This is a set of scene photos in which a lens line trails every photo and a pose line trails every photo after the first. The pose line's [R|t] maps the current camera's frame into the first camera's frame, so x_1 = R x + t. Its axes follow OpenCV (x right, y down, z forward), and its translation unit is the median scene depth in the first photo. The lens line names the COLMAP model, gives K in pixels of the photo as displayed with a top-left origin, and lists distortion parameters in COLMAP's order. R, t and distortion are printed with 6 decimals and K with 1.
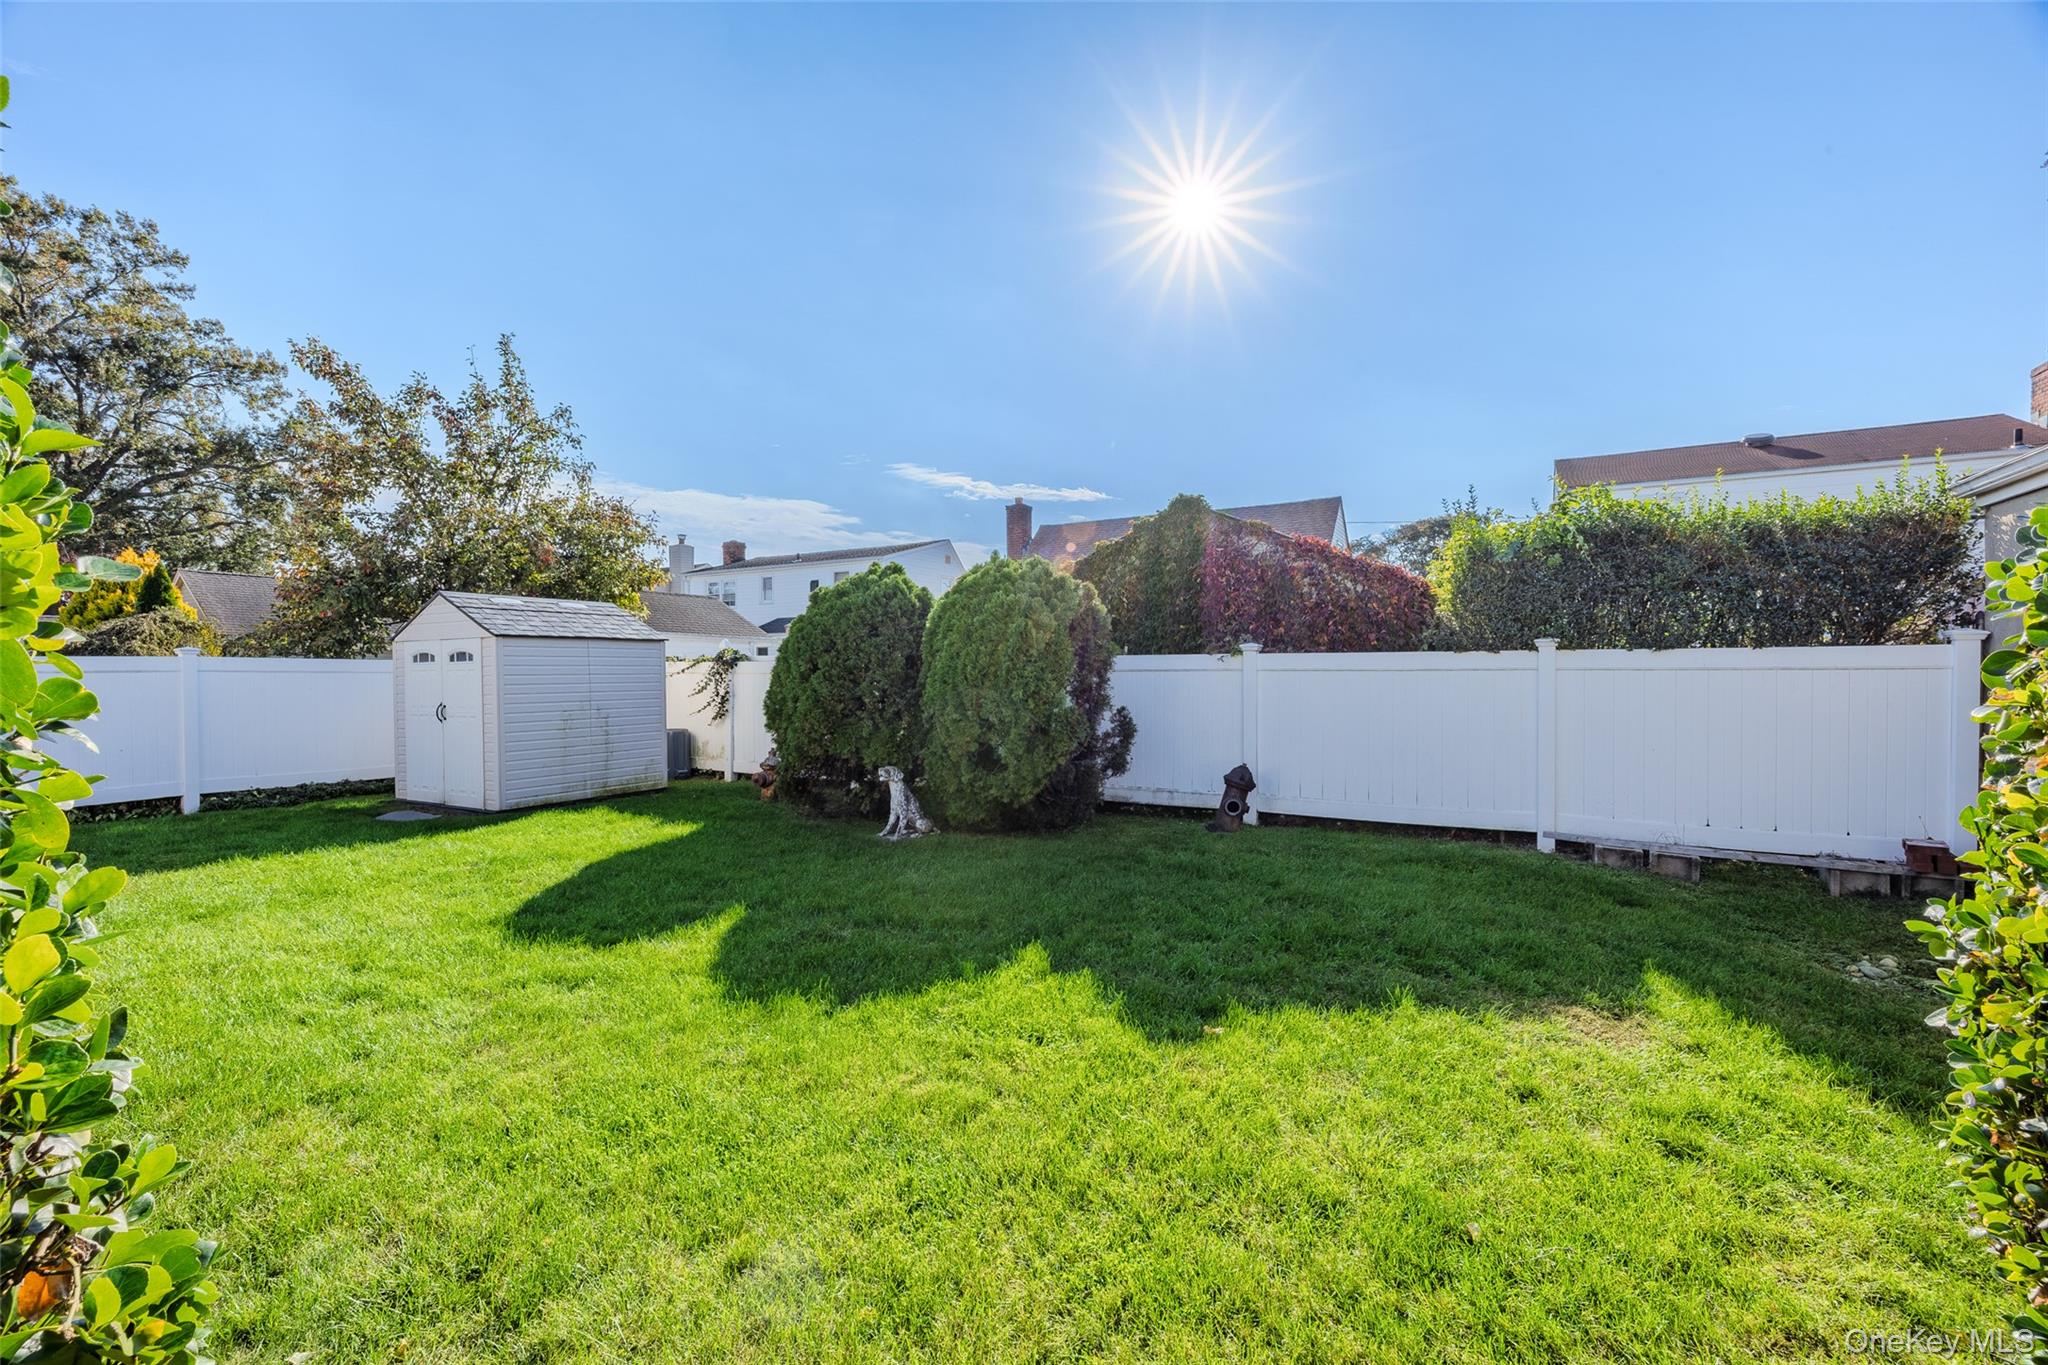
lens RADIAL K [[870.5, 0, 1036.3], [0, 870.5, 689.5], [0, 0, 1]] dist [-0.023991, 0.000044]
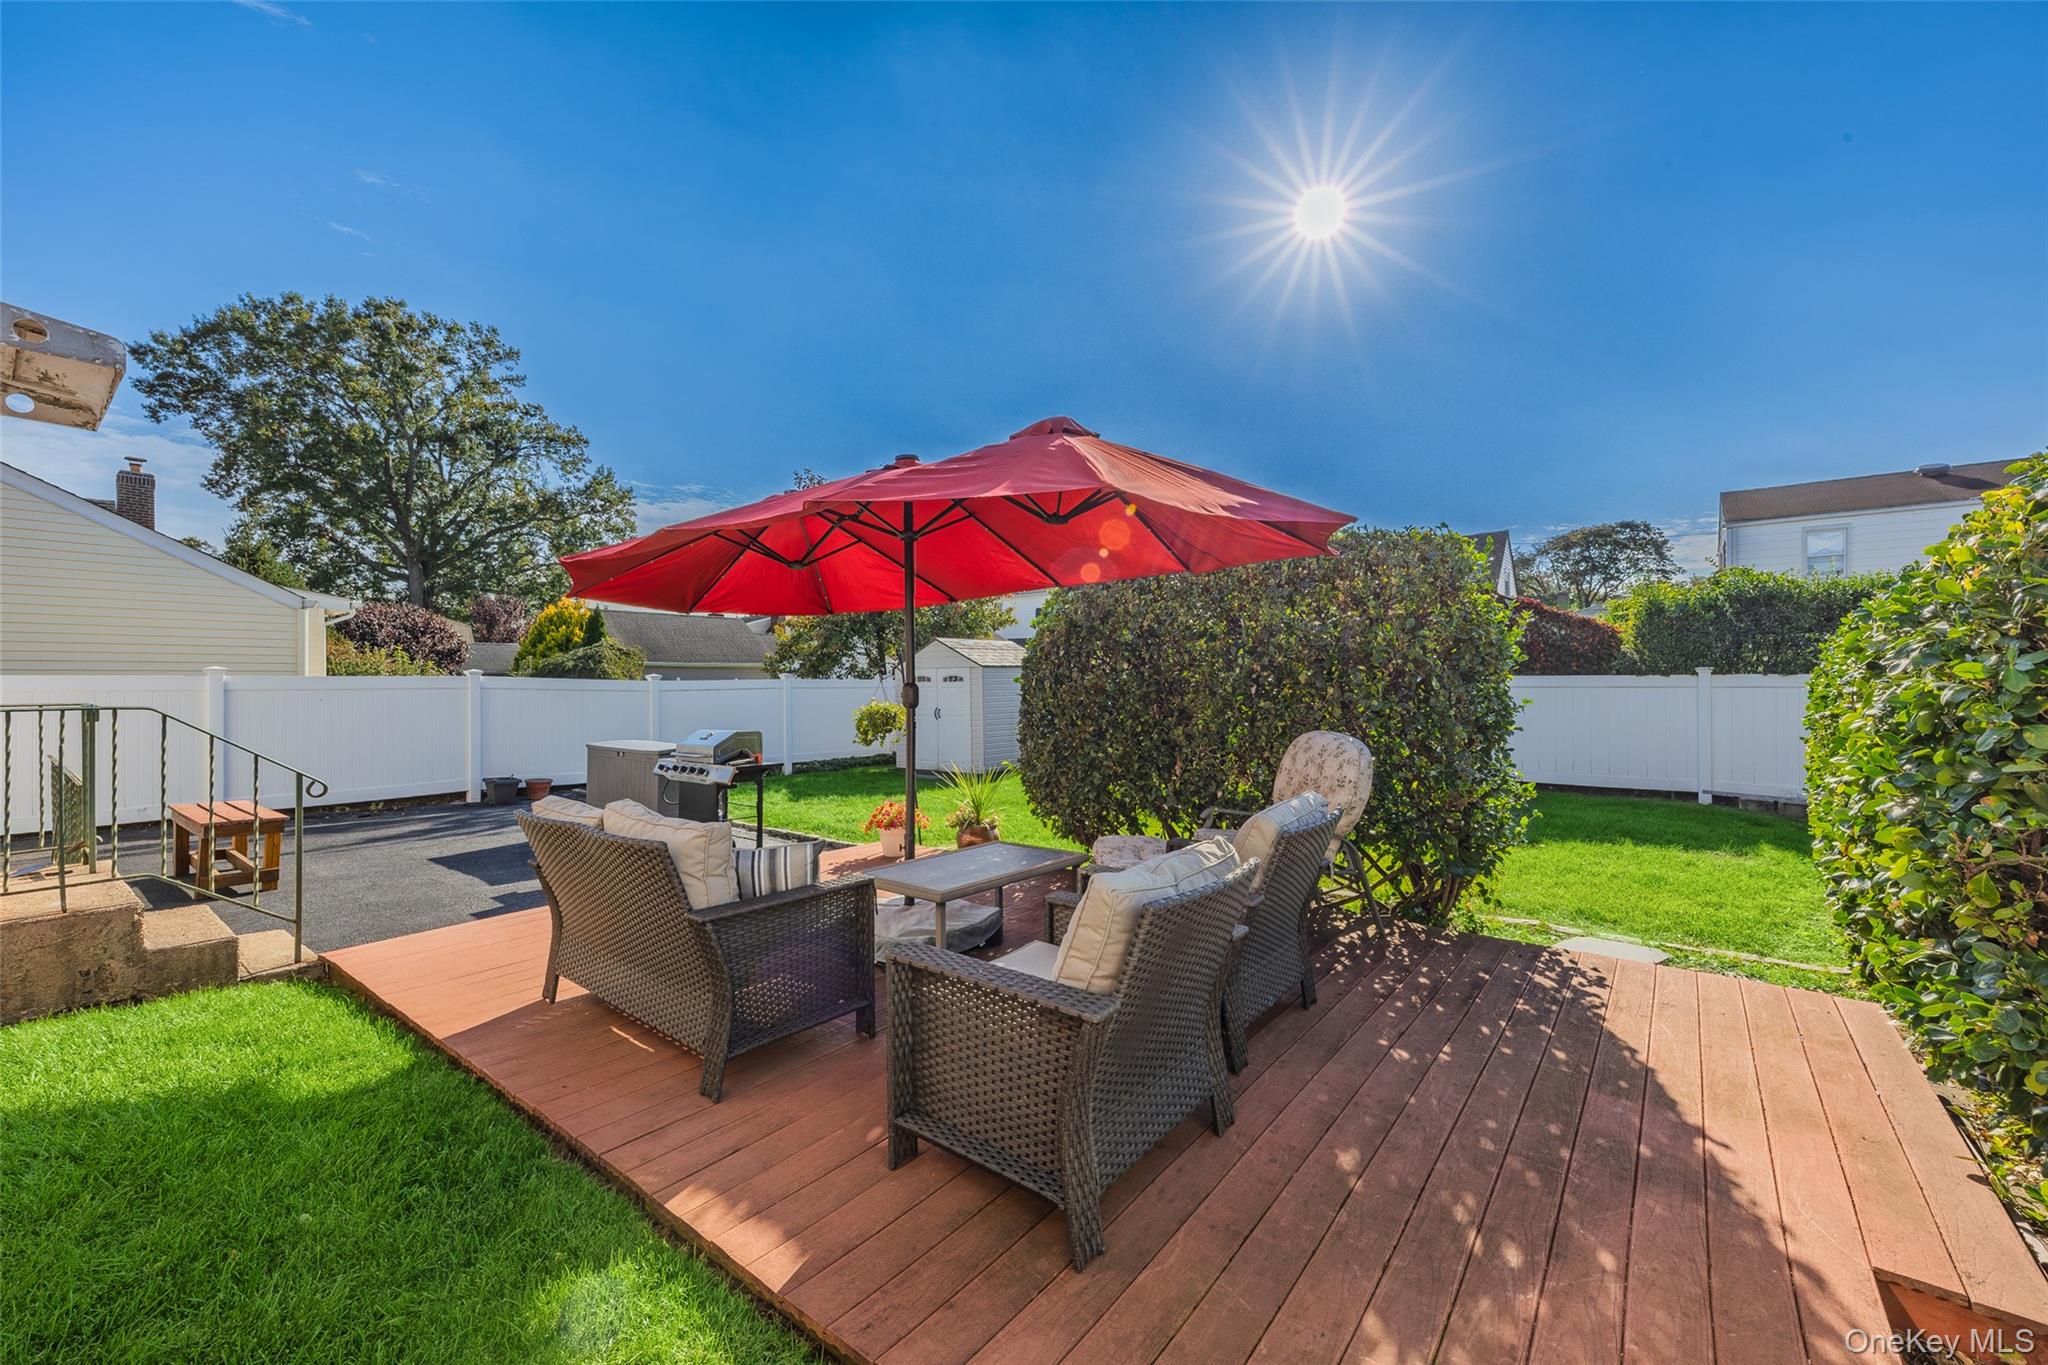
lens RADIAL K [[835.0, 0, 1028.6], [0, 835.0, 687.4], [0, 0, 1]] dist [0.009955, 0.000176]
pose [[0.988452, -0.002739, -0.151508, -0.070917], [0.001208, 0.999947, -0.010195, -0.001599], [0.151528, 0.009894, 0.988403, -0.126283]]
